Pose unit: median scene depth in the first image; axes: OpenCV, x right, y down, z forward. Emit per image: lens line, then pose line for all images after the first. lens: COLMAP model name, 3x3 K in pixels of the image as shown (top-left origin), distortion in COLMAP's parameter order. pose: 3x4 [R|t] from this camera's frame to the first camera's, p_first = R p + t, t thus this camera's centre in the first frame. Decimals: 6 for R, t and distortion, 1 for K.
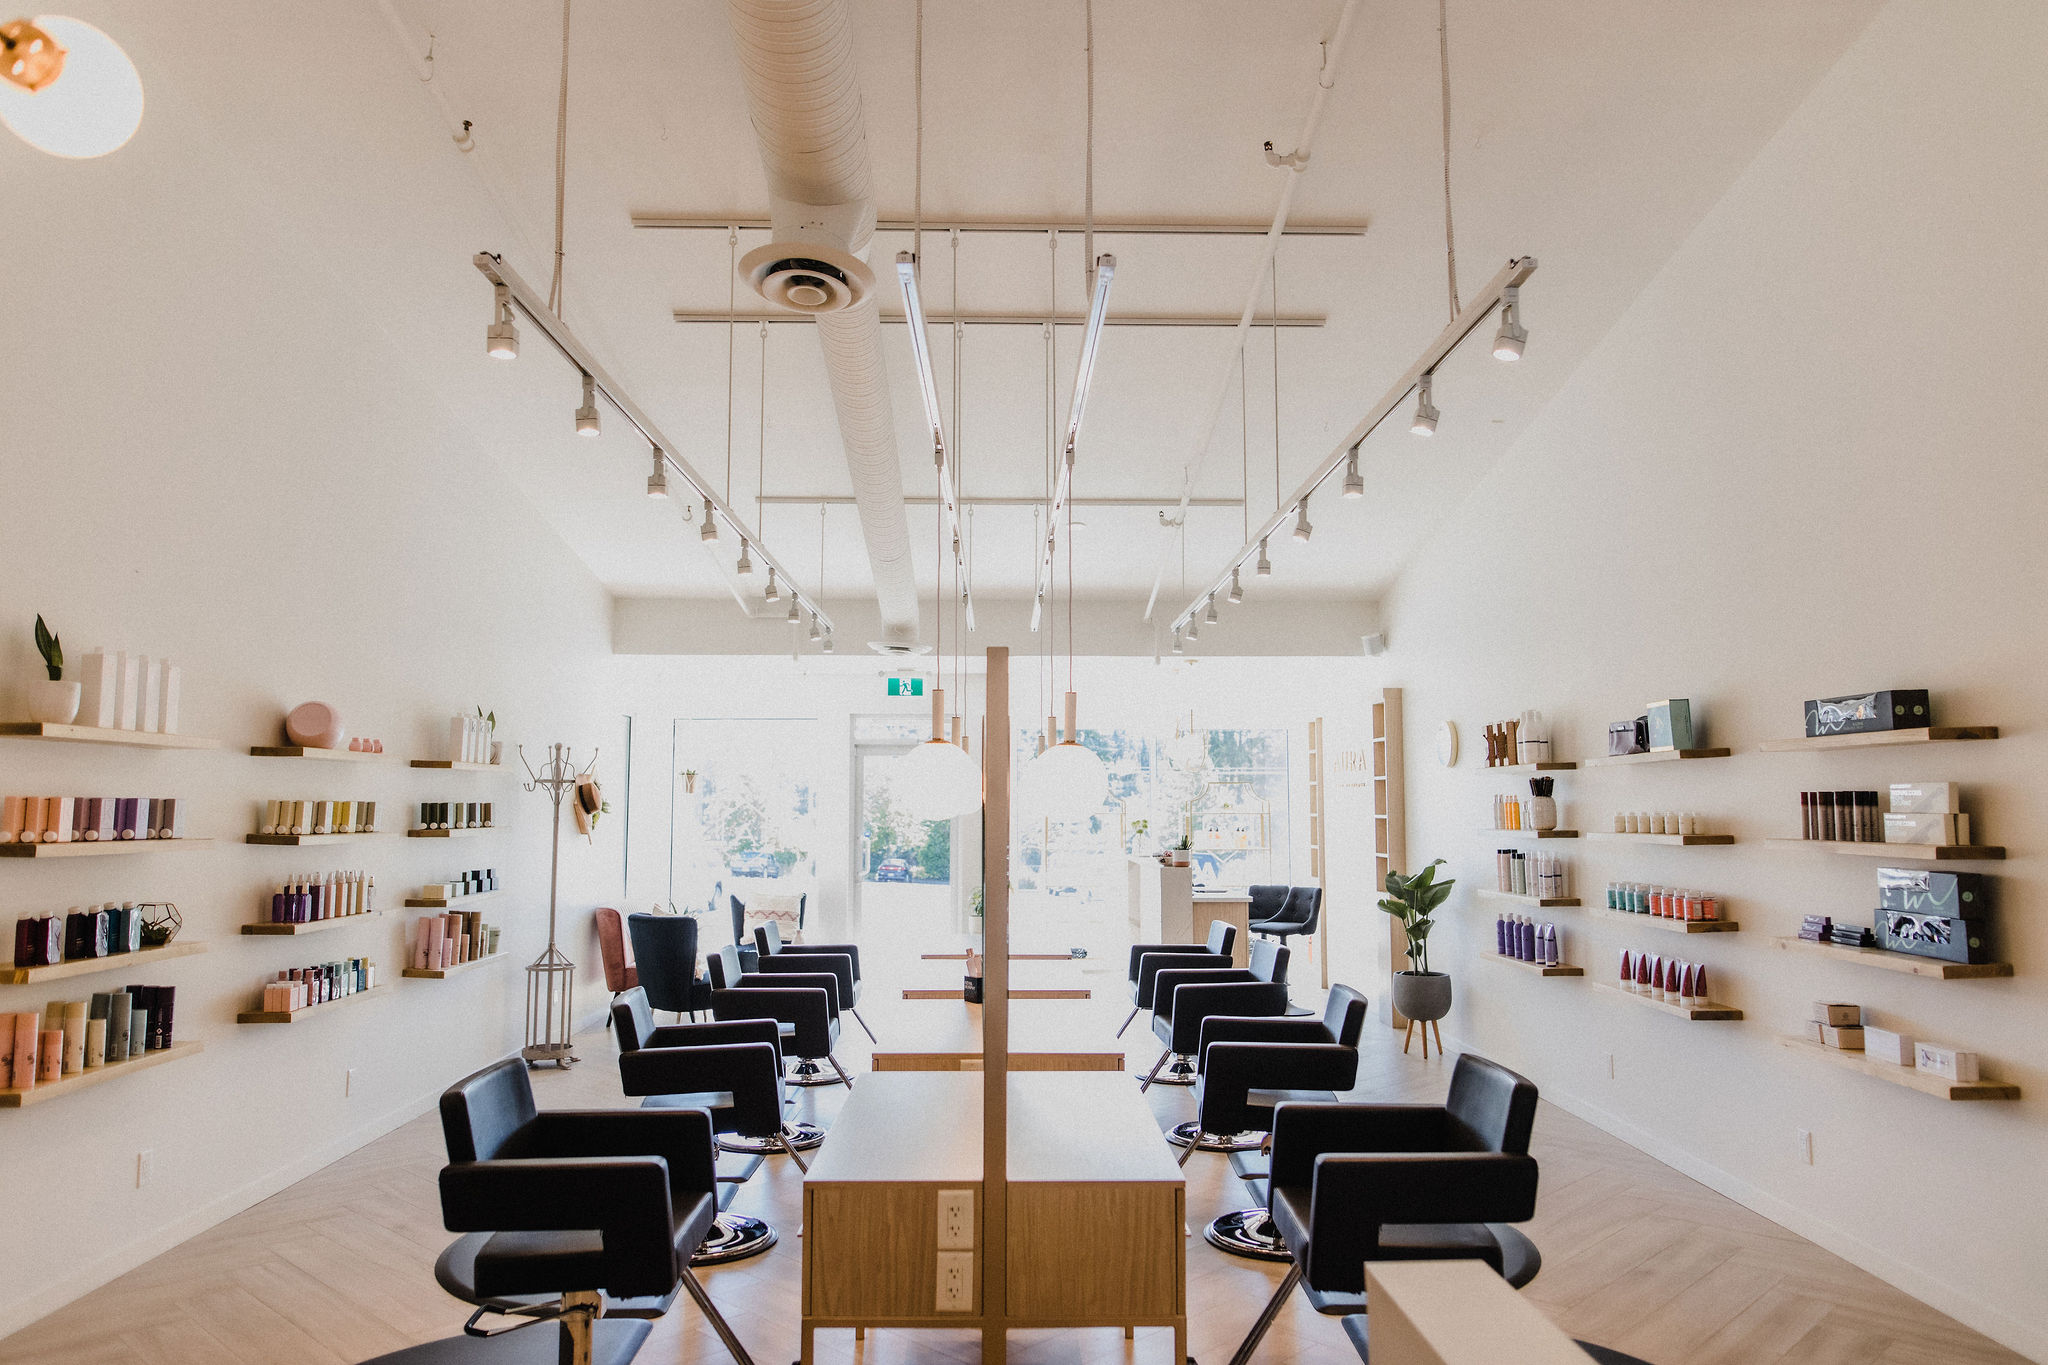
lens RADIAL K [[1400.1, 0, 1028.3], [0, 1400.1, 676.9], [0, 0, 1]] dist [-0.001560, 0.001237]
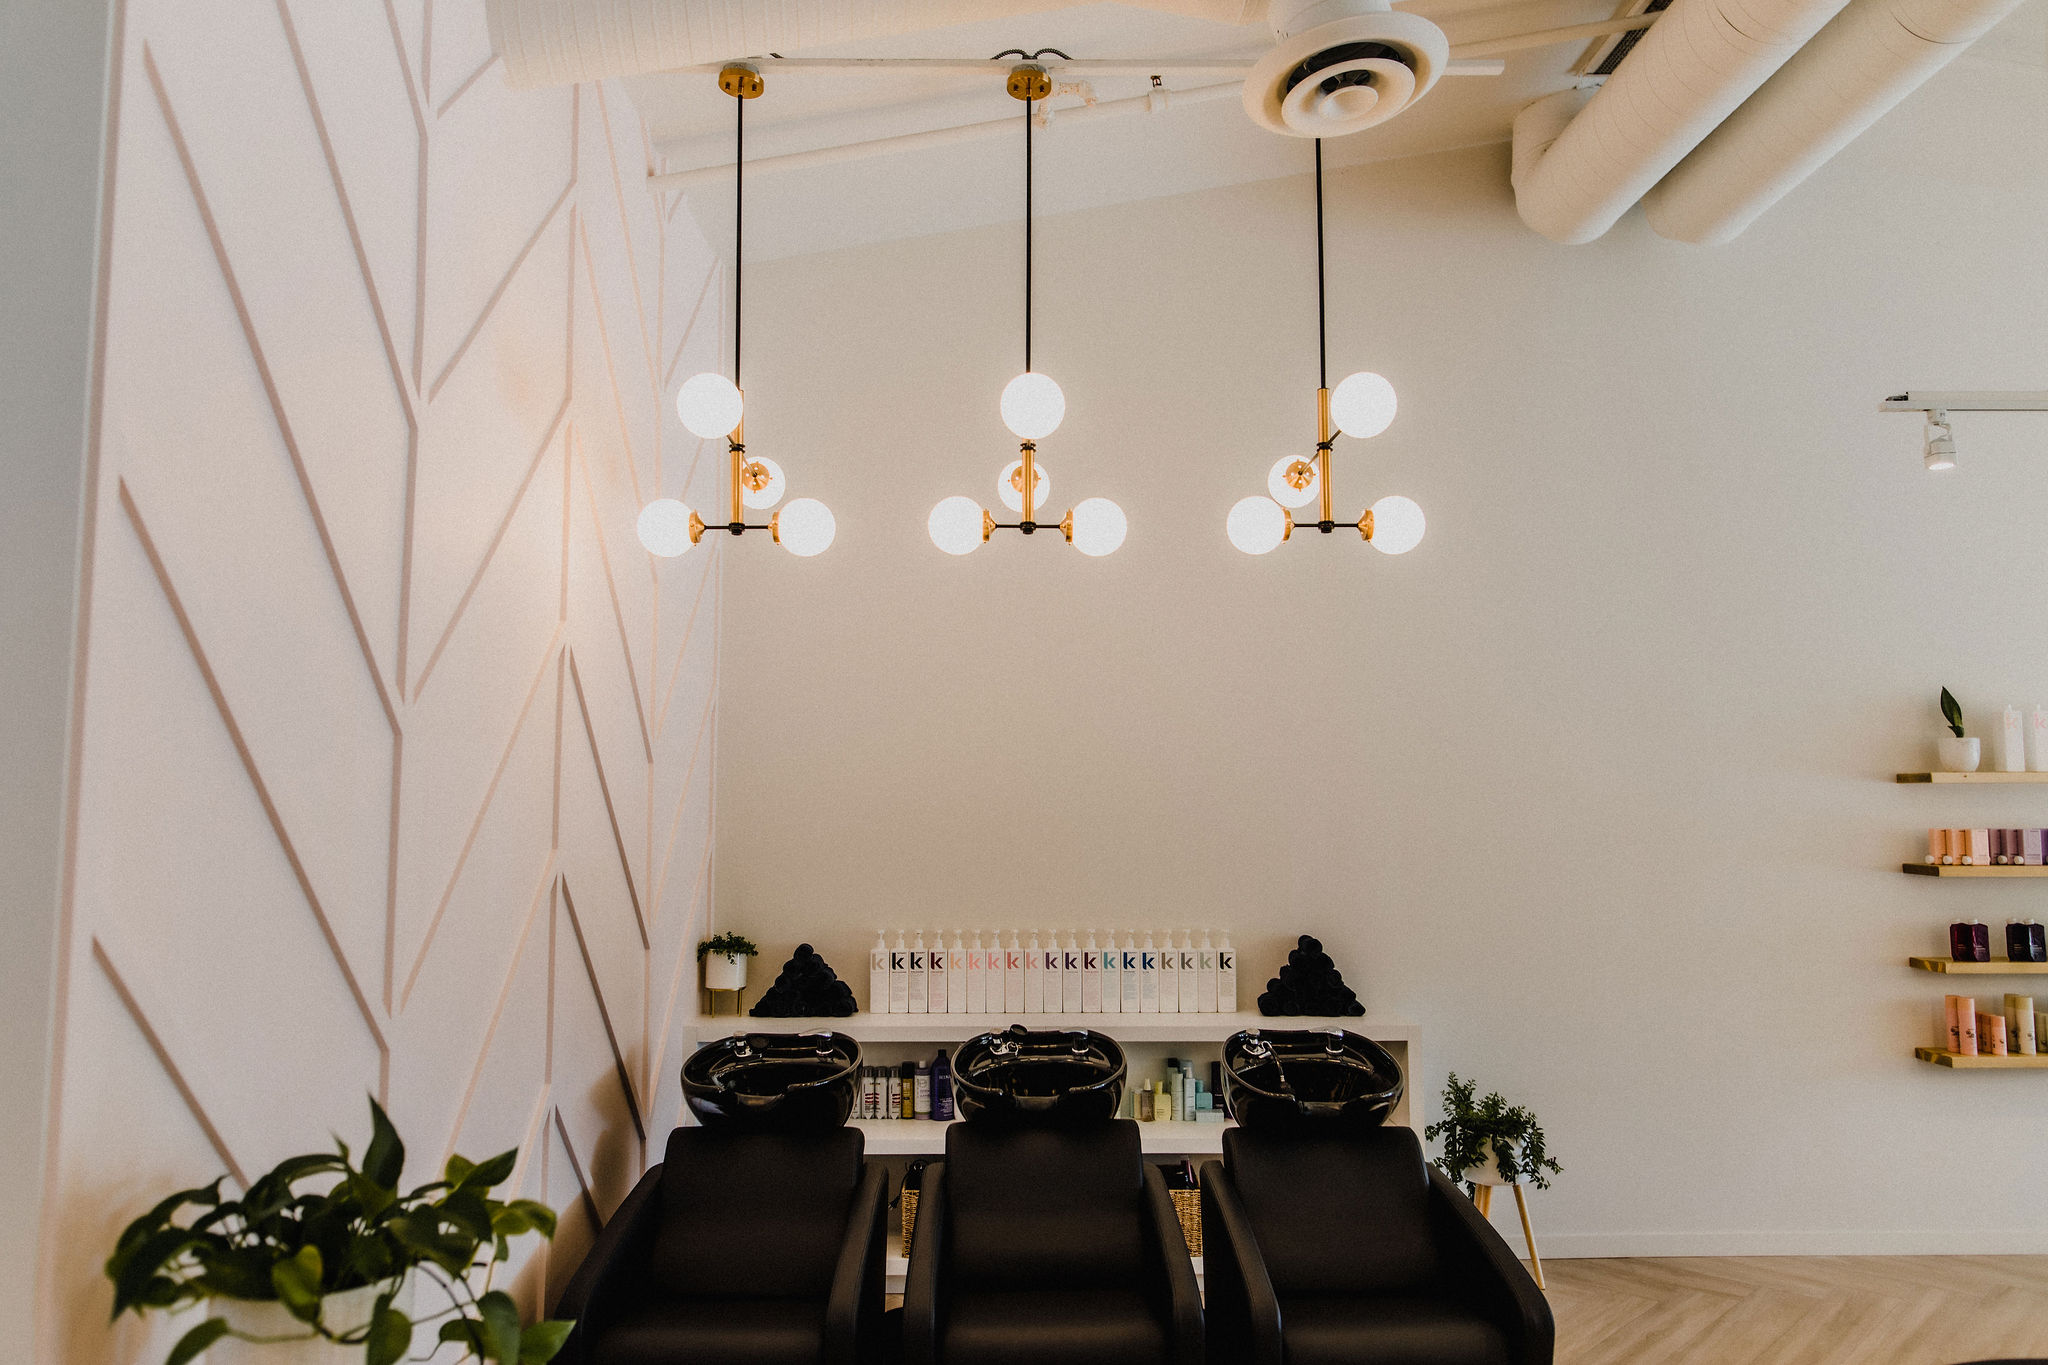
lens RADIAL K [[1400.1, 0, 1027.1], [0, 1400.1, 677.7], [0, 0, 1]] dist [-0.001560, 0.001237]
pose [[-0.004479, -0.097317, -0.995243, 0.439214], [0.099812, 0.990240, -0.097277, -0.009104], [0.994996, -0.099773, 0.005278, 0.117370]]
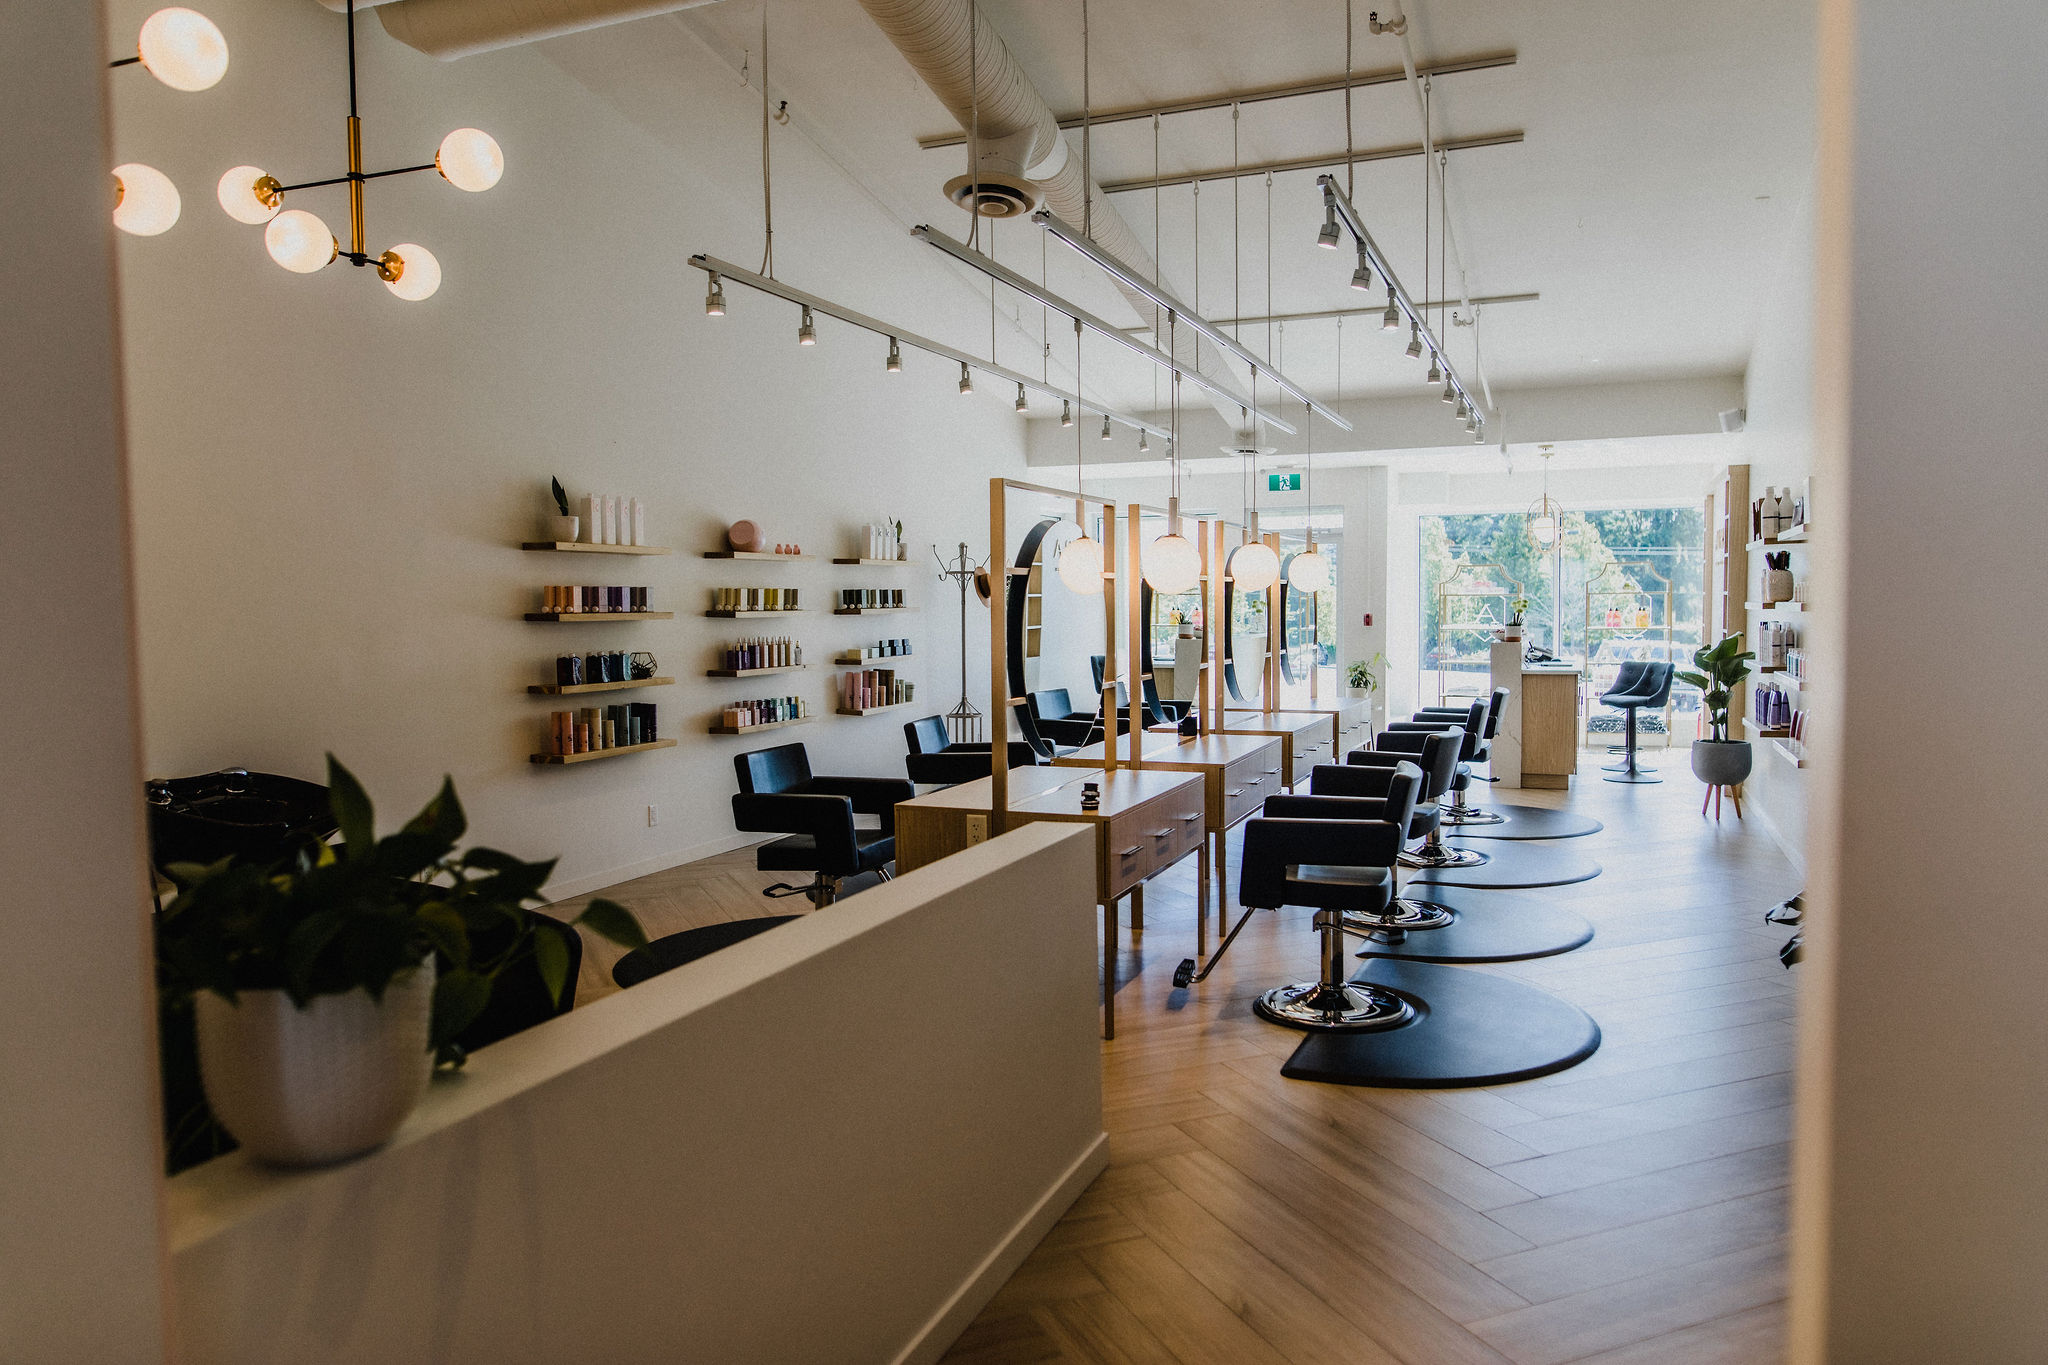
lens RADIAL K [[1400.1, 0, 1021.8], [0, 1400.1, 686.9], [0, 0, 1]] dist [-0.001560, 0.001237]
pose [[0.918552, 0.014623, -0.395029, 0.346174], [0.047352, 0.988050, 0.146681, -0.011274], [0.392454, -0.153440, 0.906883, -0.242196]]
